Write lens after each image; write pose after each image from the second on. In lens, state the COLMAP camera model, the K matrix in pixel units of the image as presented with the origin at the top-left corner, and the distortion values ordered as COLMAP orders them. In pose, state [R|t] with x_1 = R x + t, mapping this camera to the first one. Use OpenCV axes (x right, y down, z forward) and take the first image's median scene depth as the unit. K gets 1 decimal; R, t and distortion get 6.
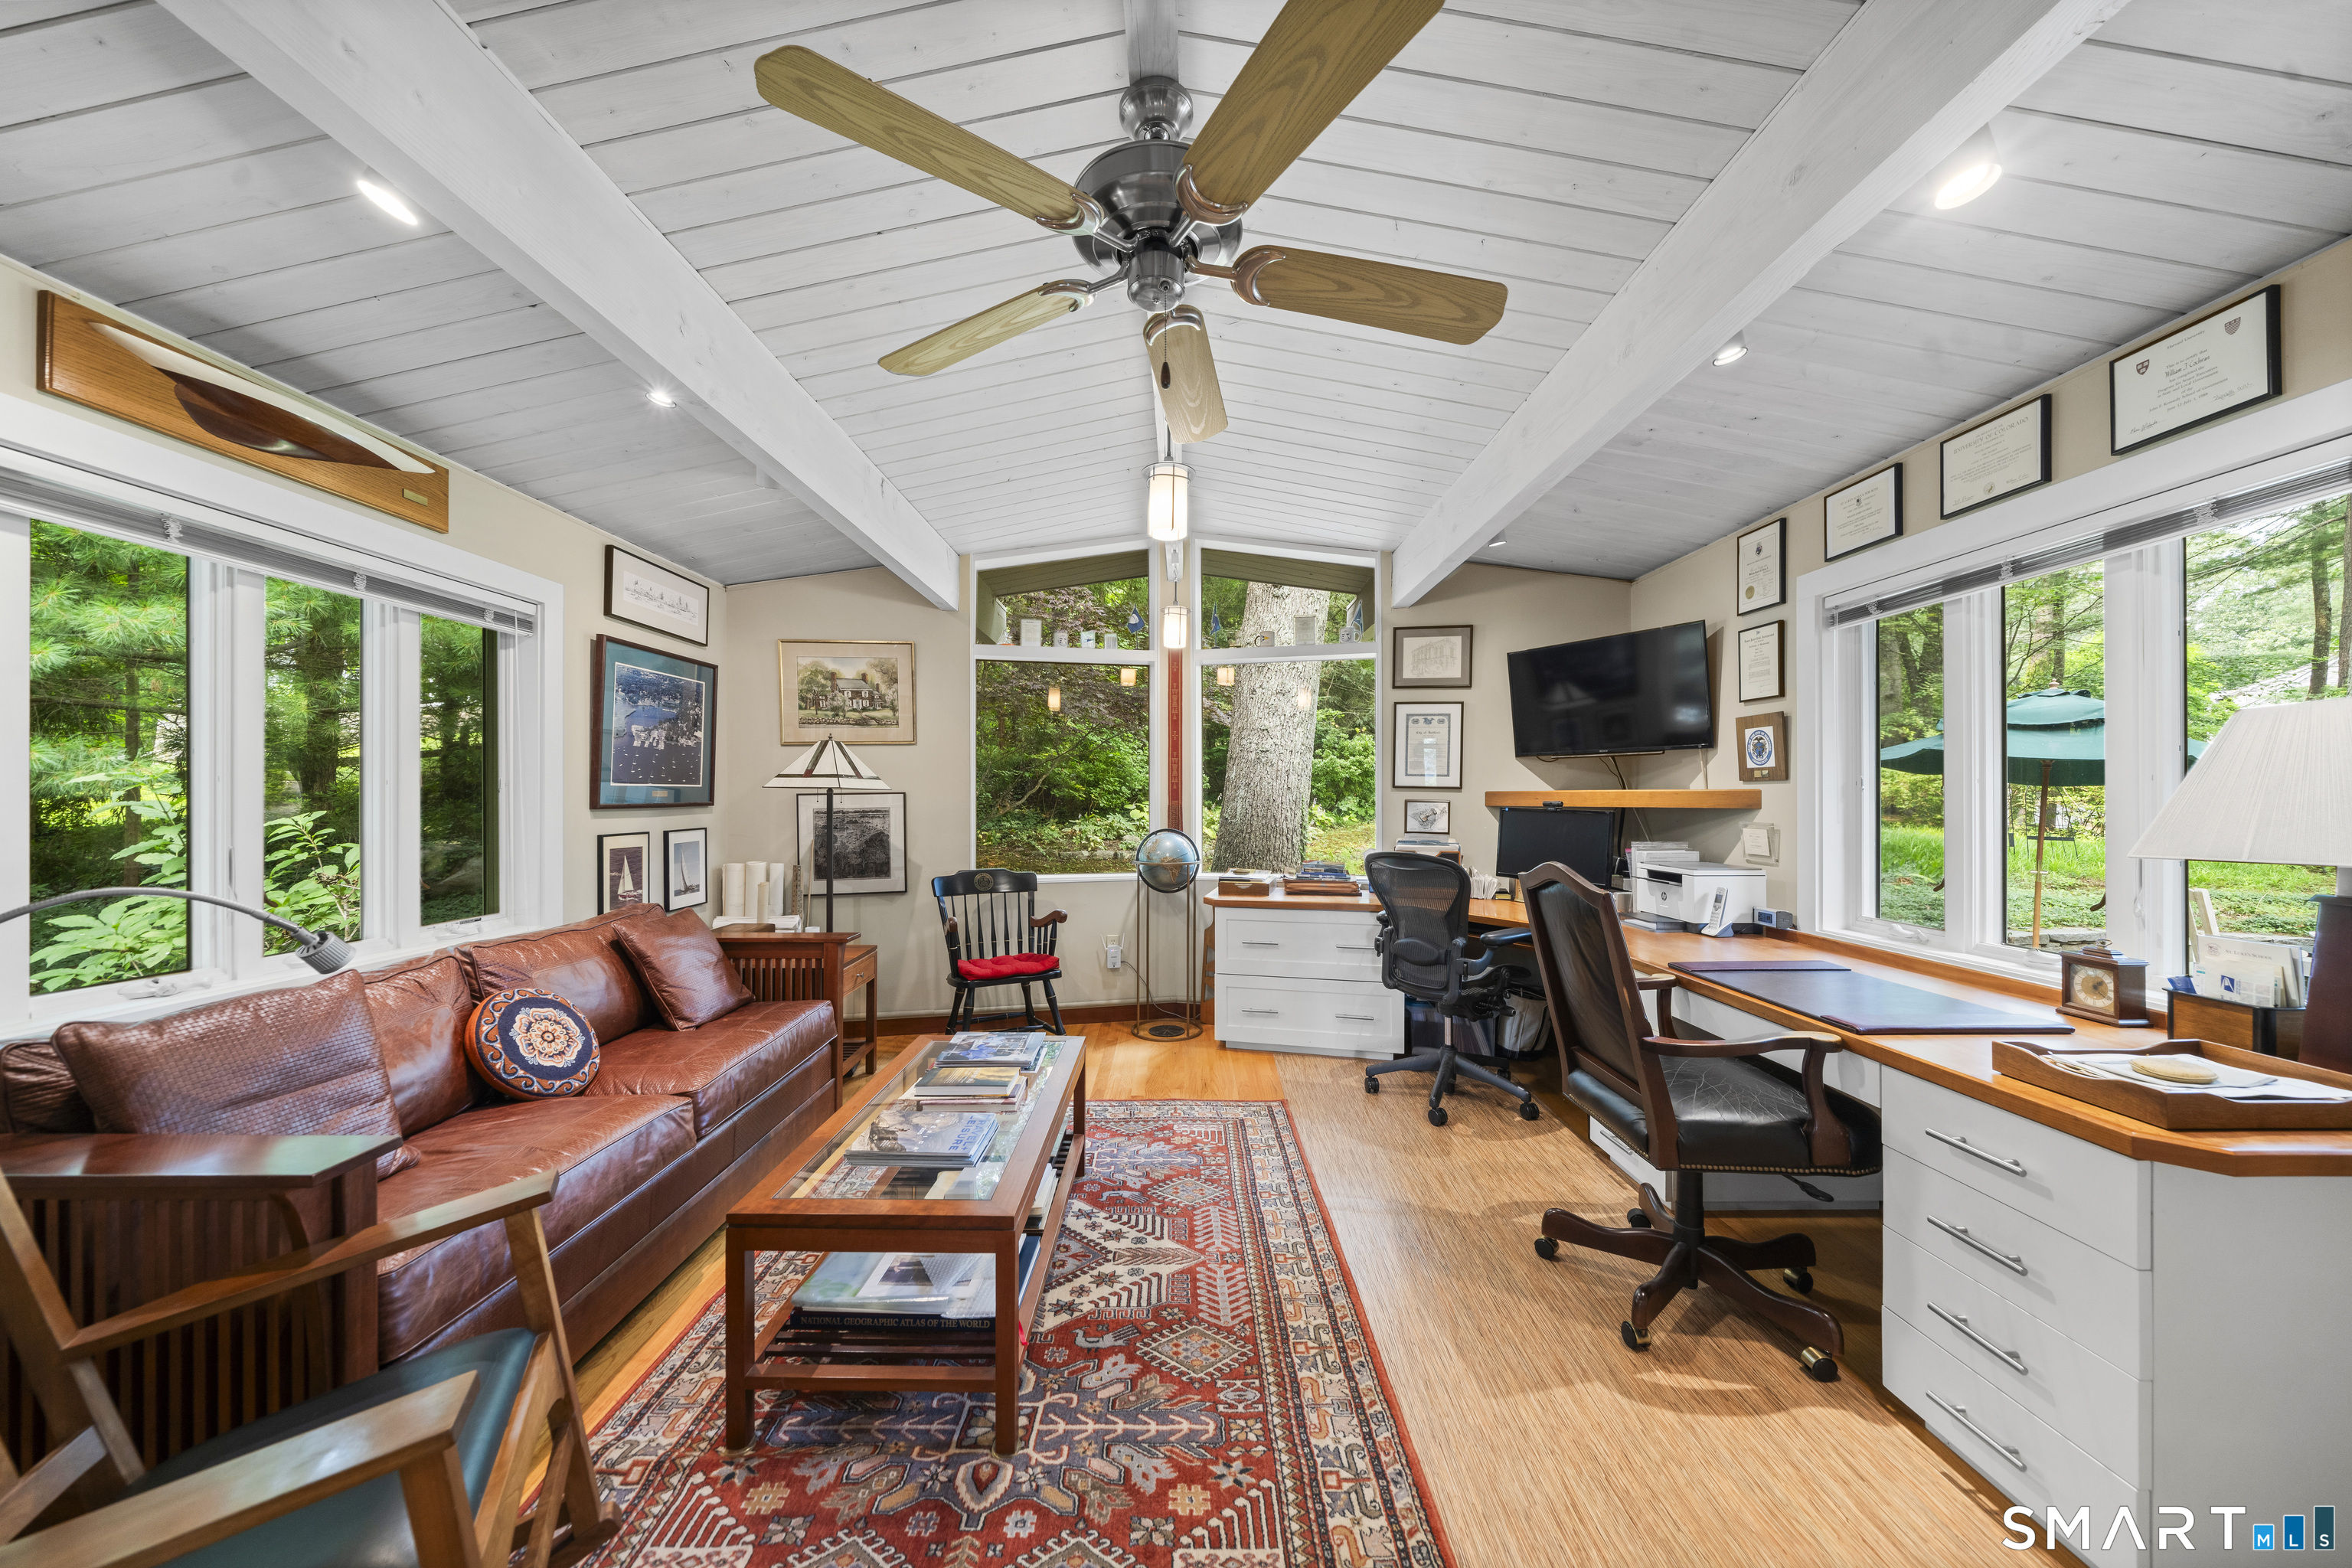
lens RADIAL K [[807.7, 0, 1167.9], [0, 807.7, 796.8], [0, 0, 1]] dist [-0.002502, 0.000040]
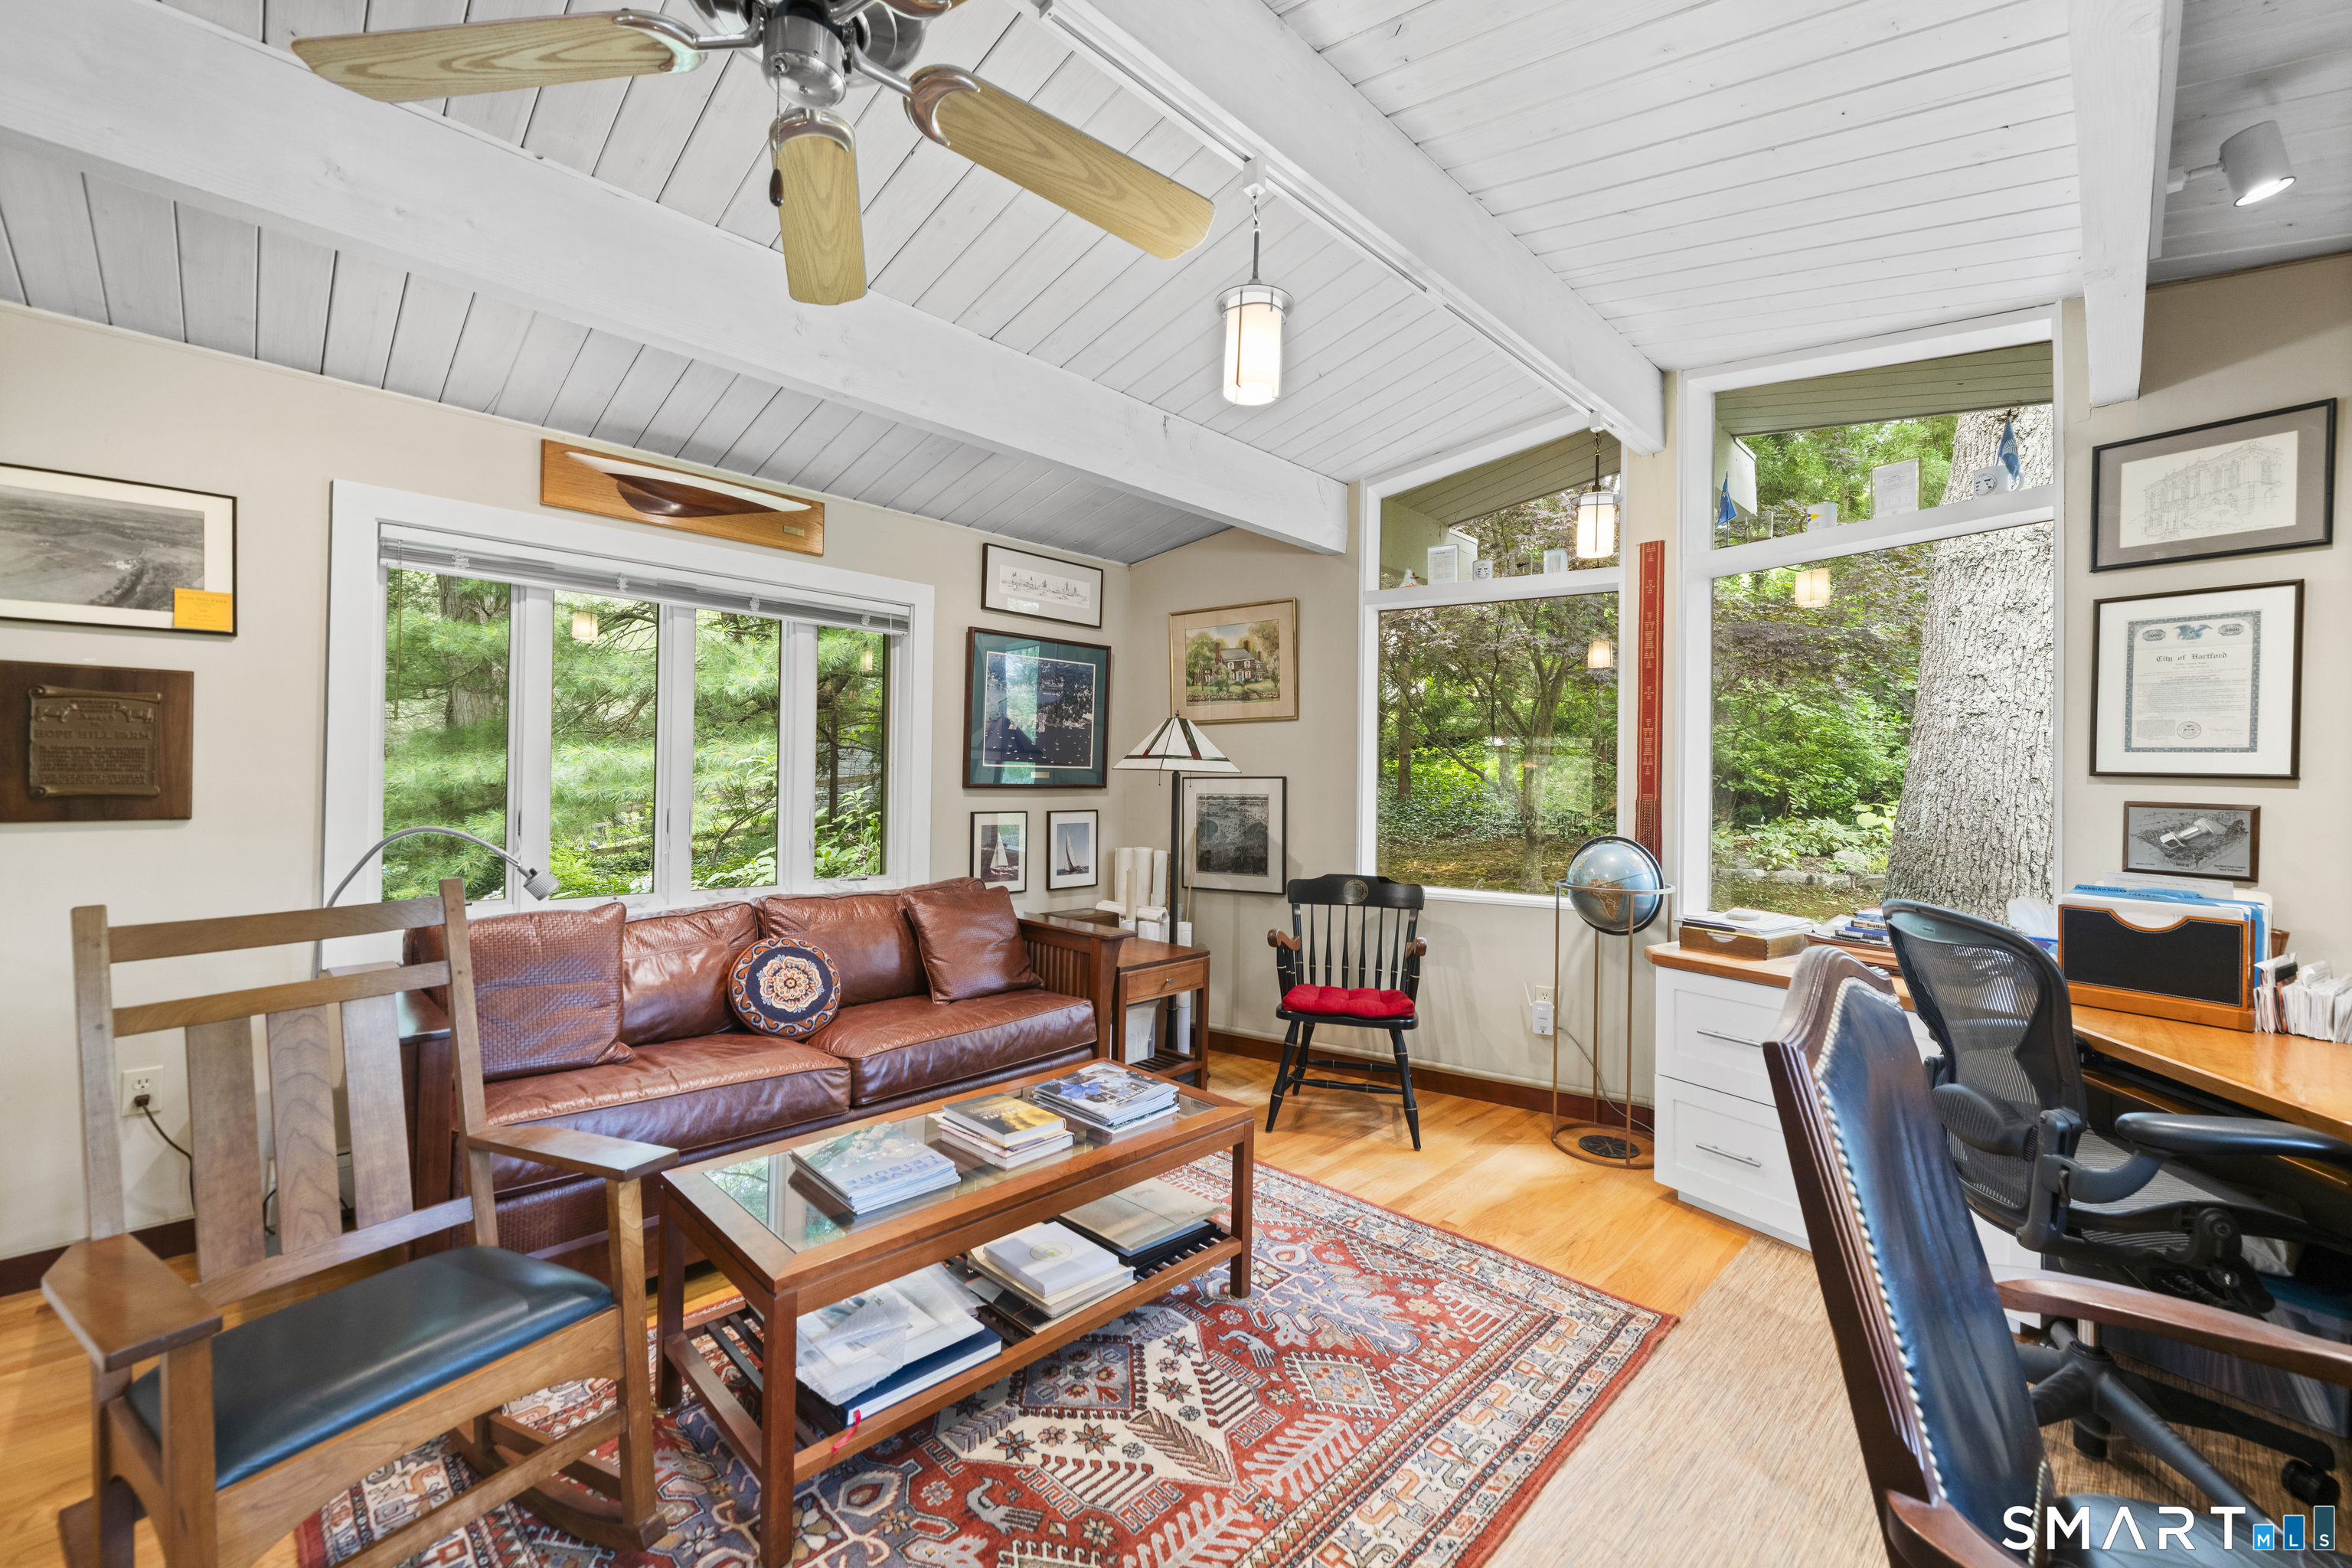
lens RADIAL K [[937.9, 0, 1178.7], [0, 937.9, 776.5], [0, 0, 1]] dist [0.000482, -0.000033]
pose [[0.720253, 0.008824, -0.693656, 0.314497], [-0.017536, 0.999831, -0.005490, 0.001680], [0.693490, 0.016118, 0.720286, 0.242719]]
